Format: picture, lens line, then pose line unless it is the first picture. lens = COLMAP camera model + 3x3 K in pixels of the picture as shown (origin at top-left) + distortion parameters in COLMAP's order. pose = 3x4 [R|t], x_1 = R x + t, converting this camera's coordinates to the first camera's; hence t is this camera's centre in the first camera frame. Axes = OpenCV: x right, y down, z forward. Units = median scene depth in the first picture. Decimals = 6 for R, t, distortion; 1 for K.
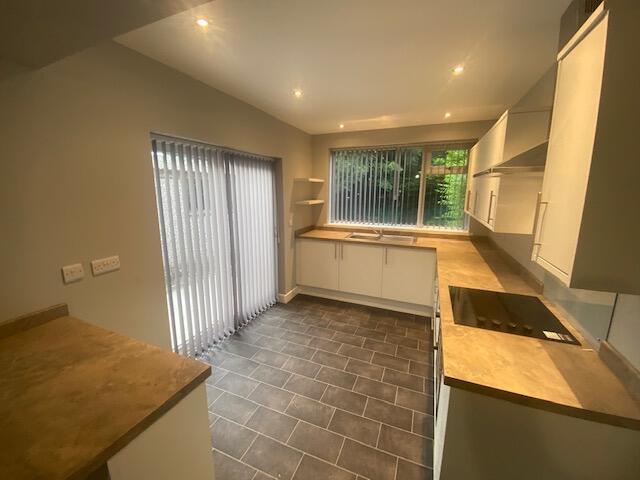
lens RADIAL K [[258.9, 0, 320.0], [0, 258.9, 240.0], [0, 0, 1]] dist [0.000262, -0.000011]
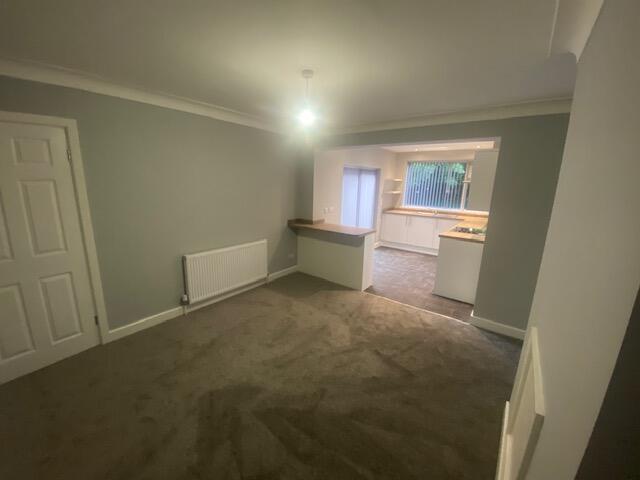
lens RADIAL K [[259.4, 0, 320.0], [0, 259.4, 240.0], [0, 0, 1]] dist [-0.000262, -0.000019]
pose [[0.968144, 0.074312, -0.239111, -0.074091], [-0.067606, 0.997057, 0.036135, 0.141329], [0.241093, -0.018819, 0.970320, -0.809072]]
